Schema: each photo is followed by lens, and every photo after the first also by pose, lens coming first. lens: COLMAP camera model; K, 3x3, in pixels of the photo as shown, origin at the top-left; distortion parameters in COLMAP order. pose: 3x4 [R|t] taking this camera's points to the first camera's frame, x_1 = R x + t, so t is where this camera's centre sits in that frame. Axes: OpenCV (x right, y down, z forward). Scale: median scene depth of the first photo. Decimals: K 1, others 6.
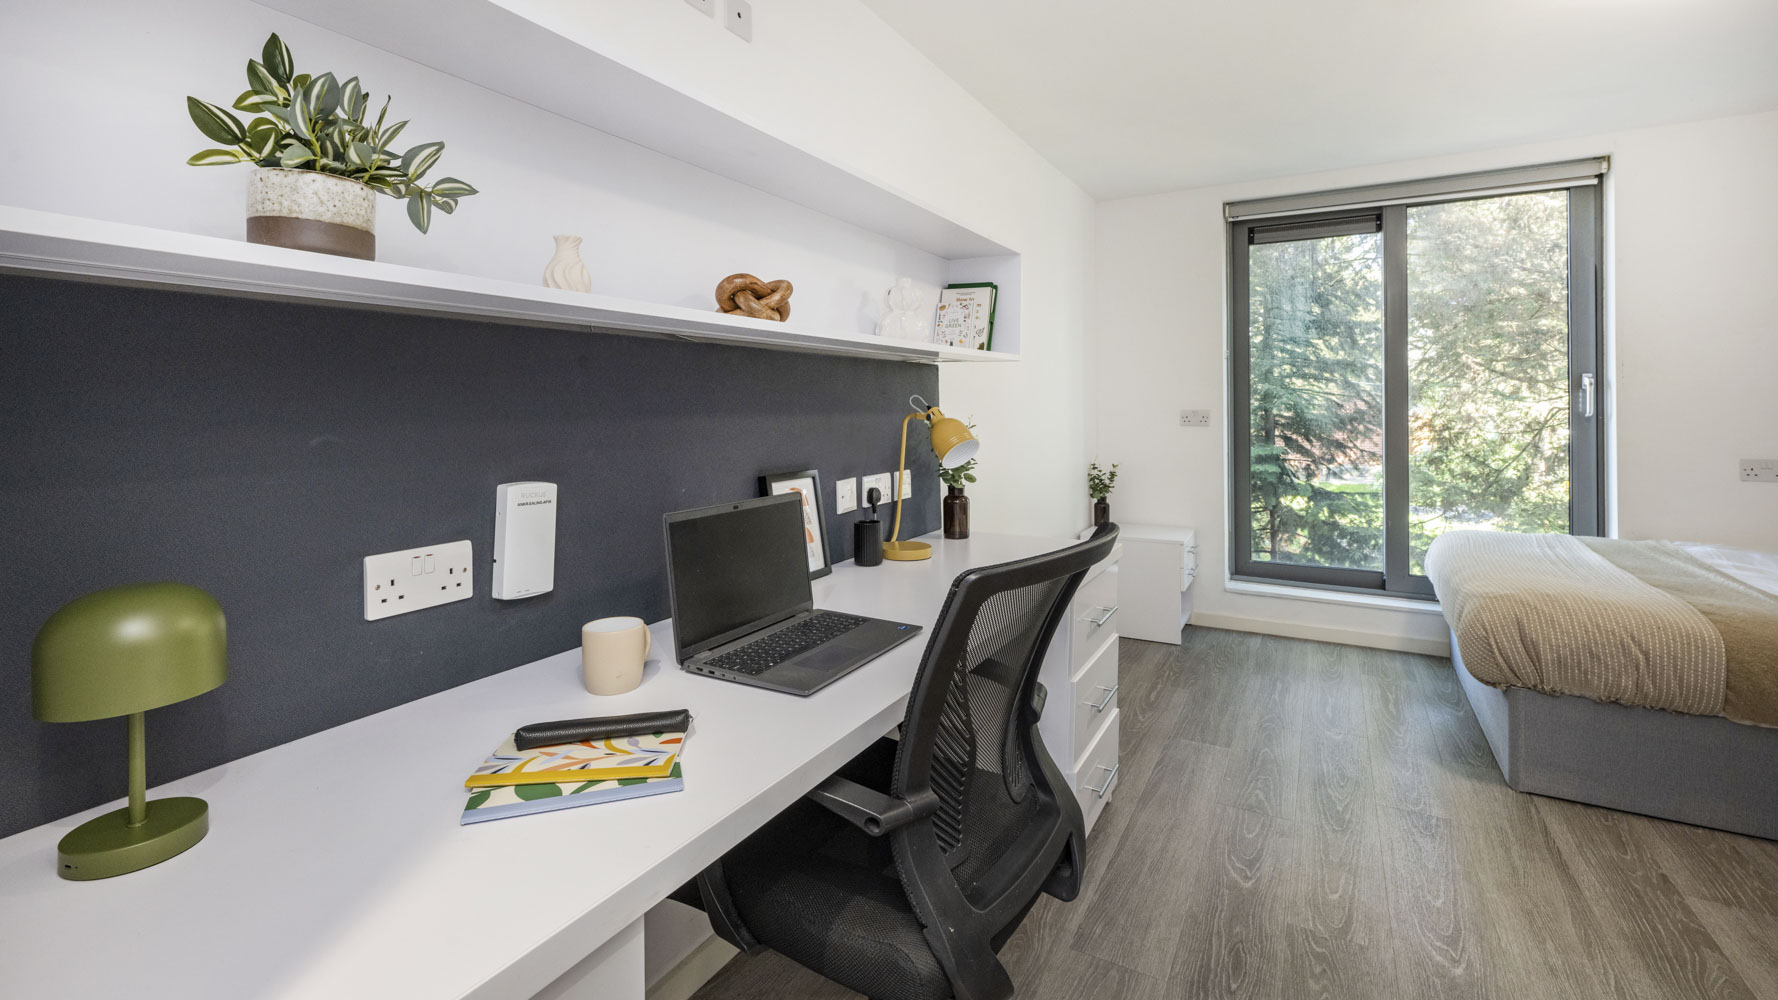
lens RADIAL K [[772.7, 0, 889.6], [0, 772.7, 393.7], [0, 0, 1]] dist [0.000167, 0.000278]
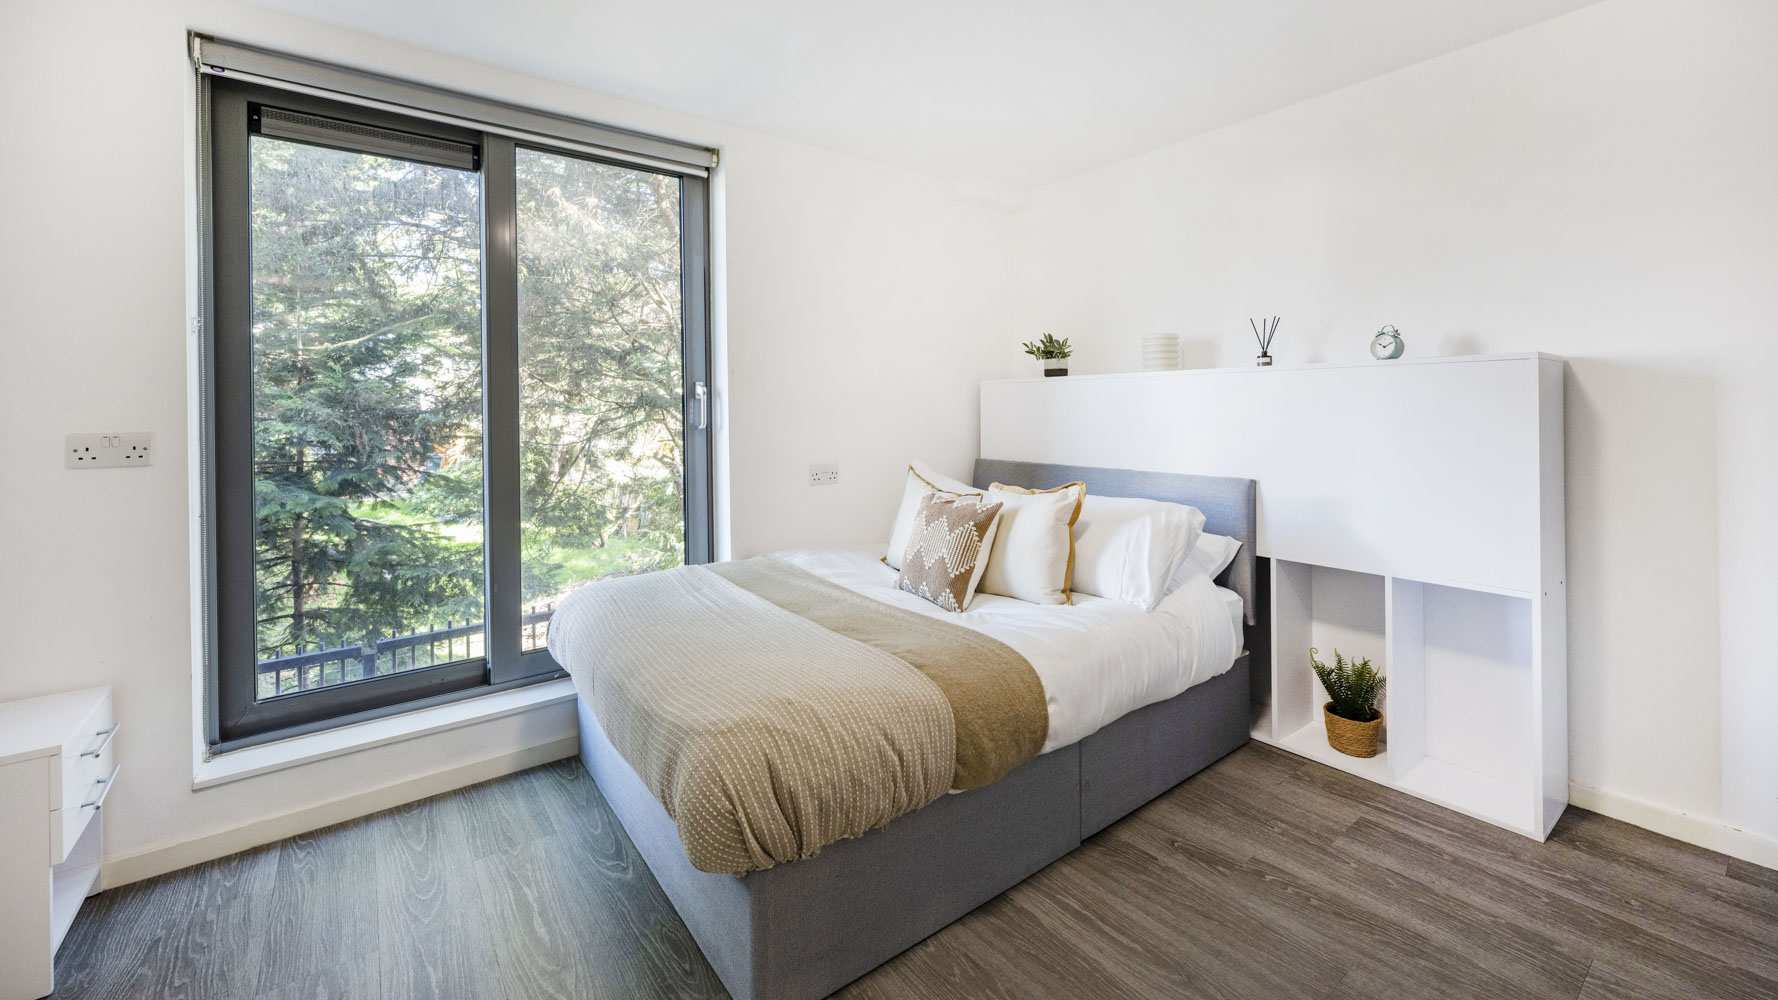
lens RADIAL K [[715.6, 0, 894.2], [0, 715.6, 413.8], [0, 0, 1]] dist [-0.000754, -0.000100]
pose [[0.399915, -0.005489, 0.916536, 0.204307], [-0.001760, 0.999976, 0.006757, 0.005263], [-0.916550, -0.004316, 0.399896, 0.422792]]
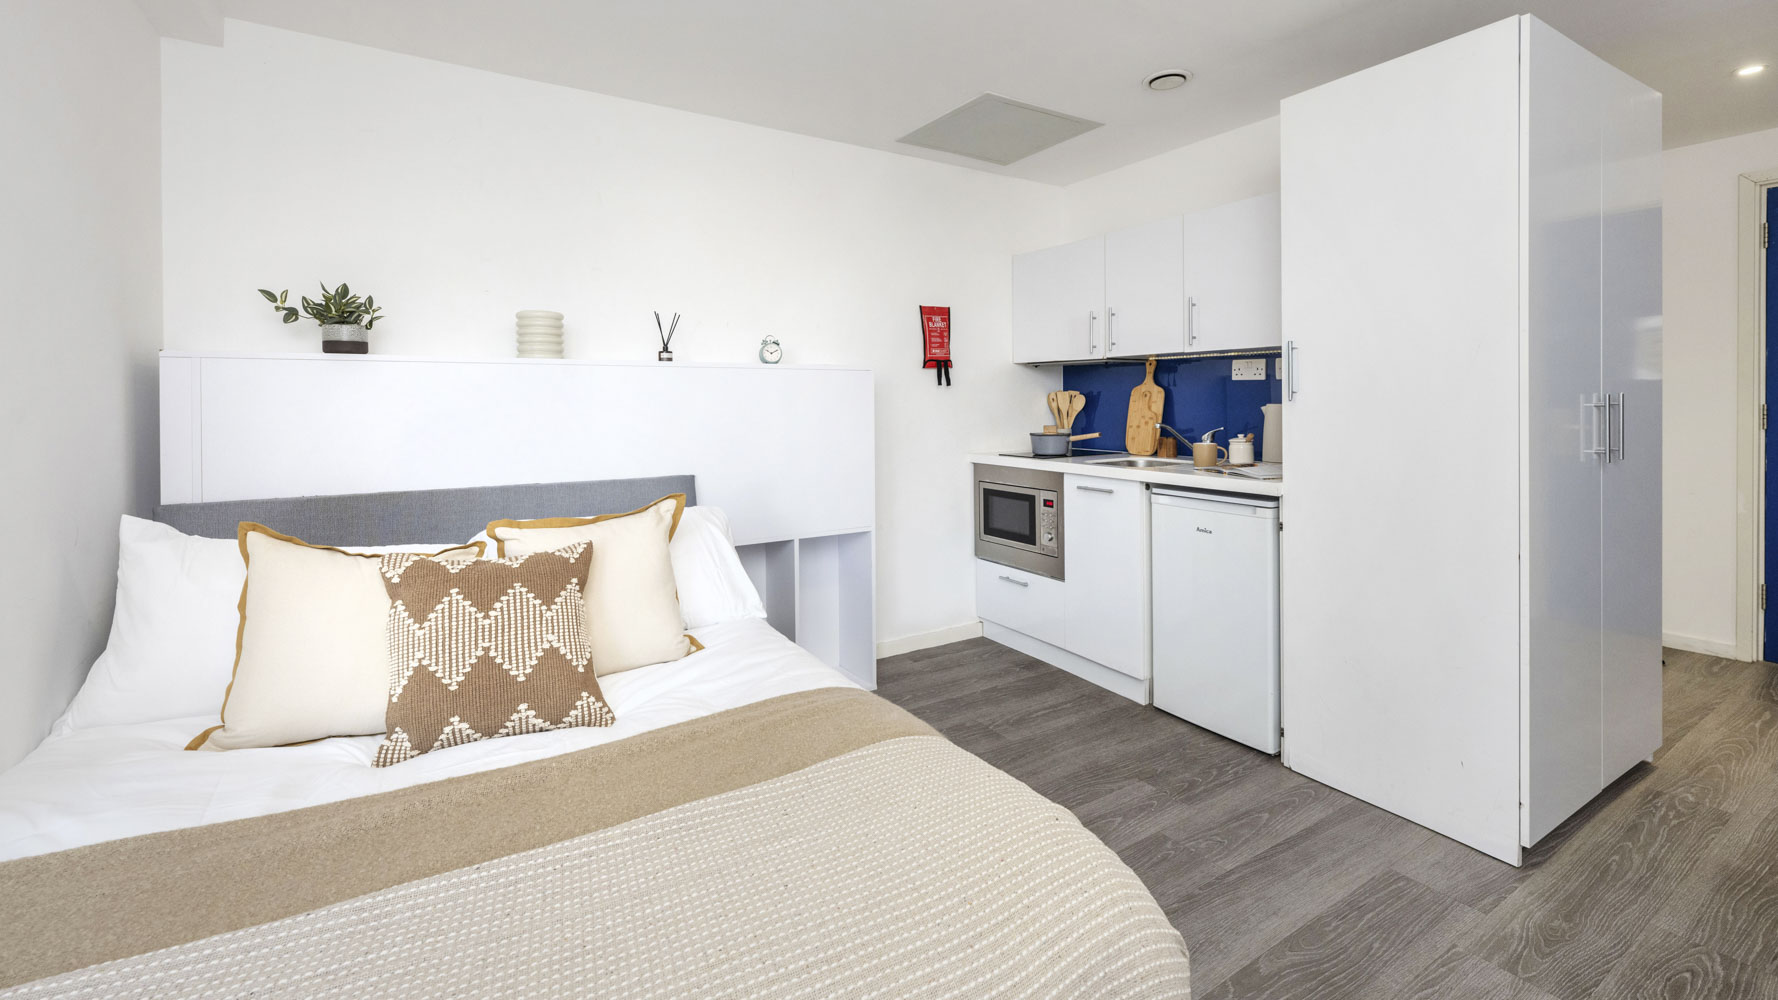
lens RADIAL K [[740.0, 0, 889.5], [0, 740.0, 401.9], [0, 0, 1]] dist [-0.000851, -0.000233]
pose [[-0.877162, 0.008313, 0.480123, 0.452485], [0.004951, 0.999954, -0.008269, 0.009223], [-0.480169, -0.004876, -0.877162, 0.895368]]
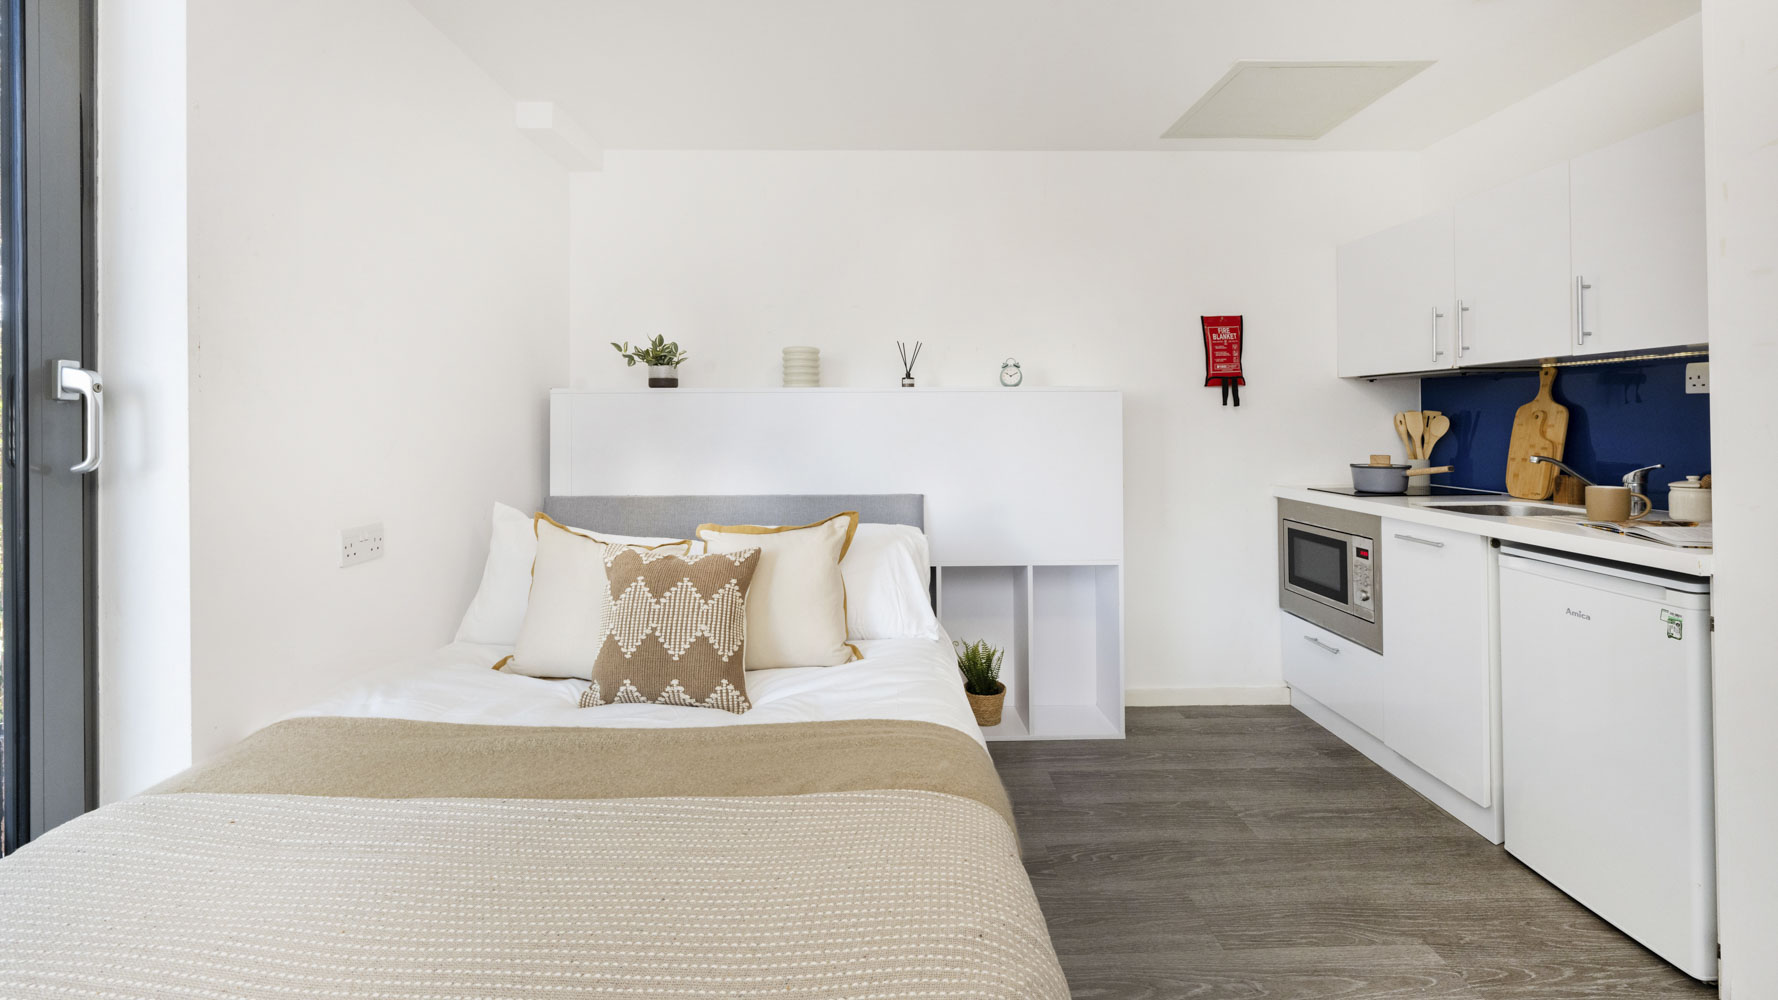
lens RADIAL K [[715.6, 0, 894.2], [0, 715.6, 413.8], [0, 0, 1]] dist [-0.000754, -0.000100]
pose [[-0.507249, 0.017563, 0.861620, 0.352615], [-0.000667, 0.999784, -0.020772, 0.006245], [-0.861799, -0.011111, -0.507128, 0.760860]]
